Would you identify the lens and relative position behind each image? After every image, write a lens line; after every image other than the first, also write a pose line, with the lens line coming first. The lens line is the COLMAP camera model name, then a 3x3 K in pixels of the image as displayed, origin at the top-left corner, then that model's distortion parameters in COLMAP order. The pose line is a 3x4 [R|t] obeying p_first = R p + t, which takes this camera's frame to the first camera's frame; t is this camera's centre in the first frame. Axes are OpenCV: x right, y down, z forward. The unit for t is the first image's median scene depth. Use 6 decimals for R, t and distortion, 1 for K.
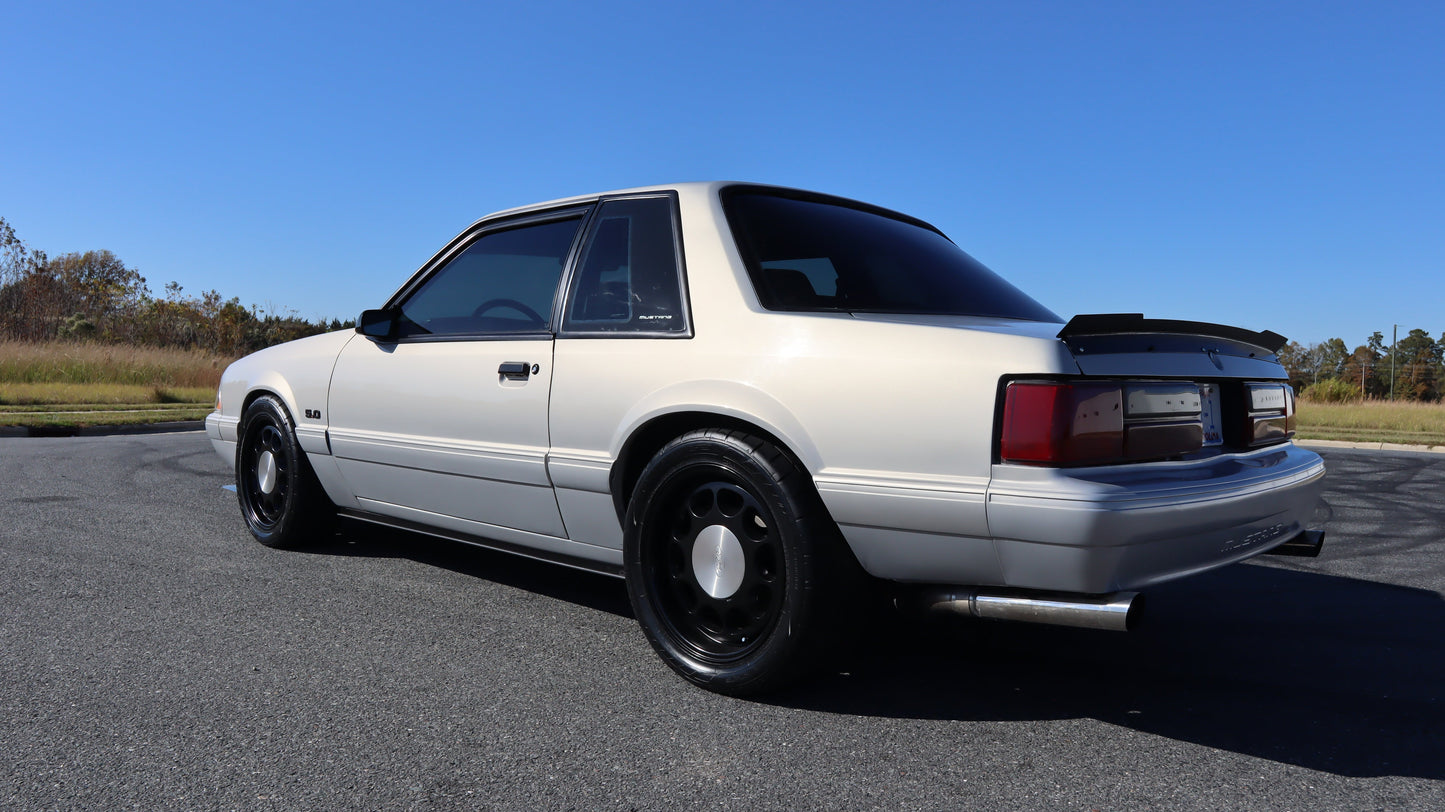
lens RADIAL K [[1074.3, 0, 722.5], [0, 1074.3, 406.0], [0, 0, 1]] dist [-0.106015, 0.068802]
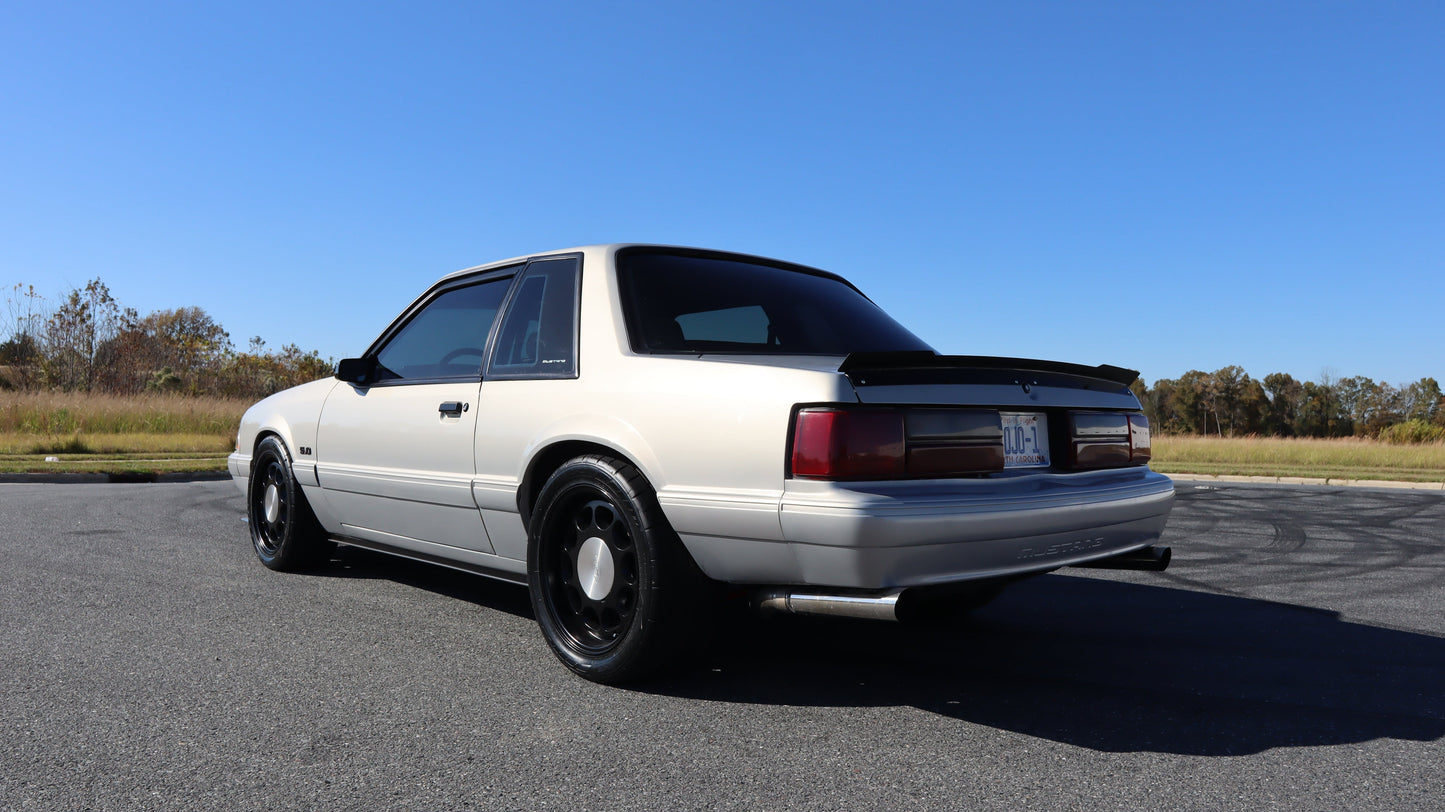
lens RADIAL K [[1074.3, 0, 722.5], [0, 1074.3, 406.0], [0, 0, 1]] dist [-0.106015, 0.068802]
pose [[0.997561, -0.009850, -0.069095, 0.187904], [0.006733, 0.998955, -0.045196, 0.018866], [0.069468, 0.044620, 0.996586, -0.140166]]
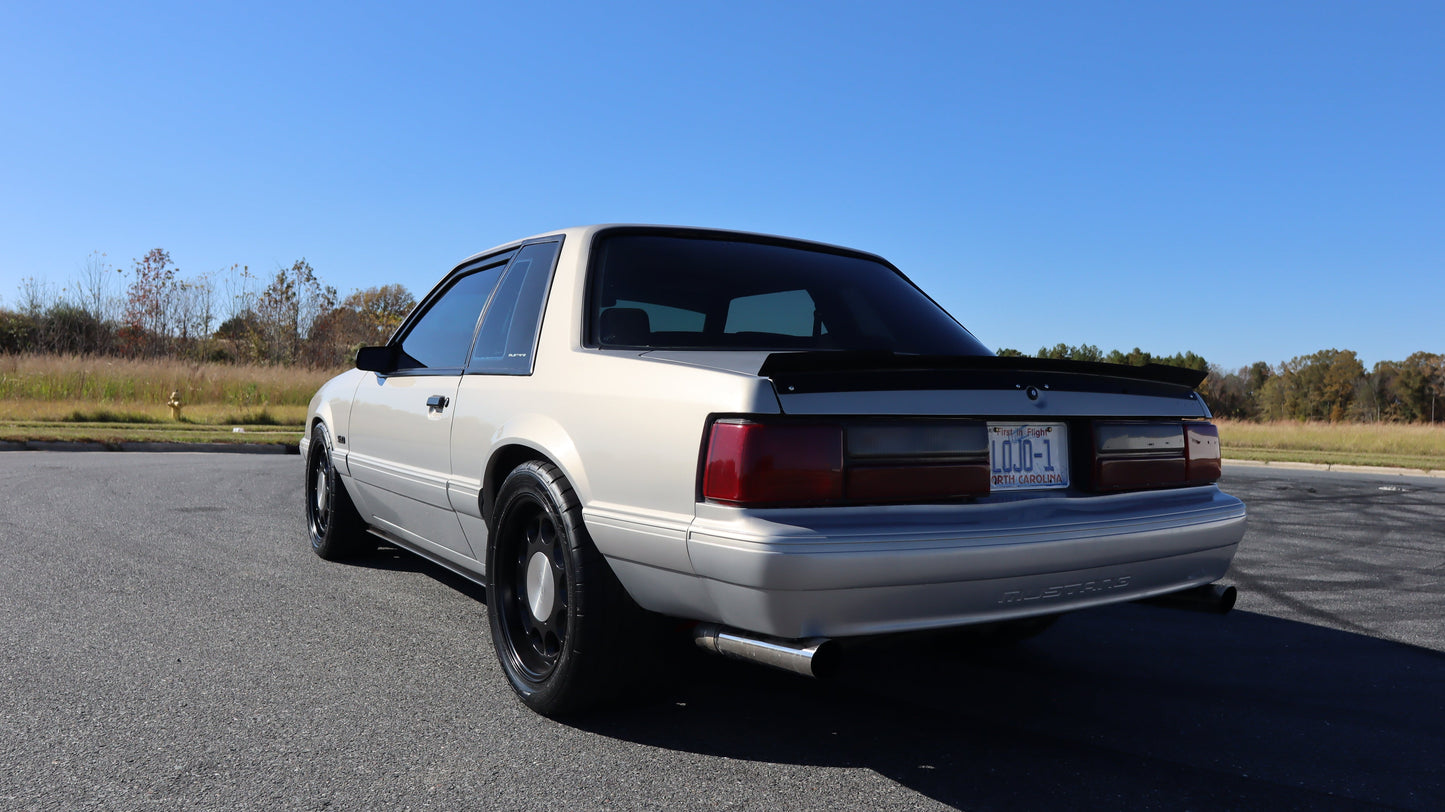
lens RADIAL K [[1074.3, 0, 722.5], [0, 1074.3, 406.0], [0, 0, 1]] dist [-0.106015, 0.068802]
pose [[0.970861, 0.006158, -0.239562, 0.365796], [-0.011999, 0.999665, -0.022929, -0.009293], [0.239341, 0.025135, 0.970610, 0.014943]]
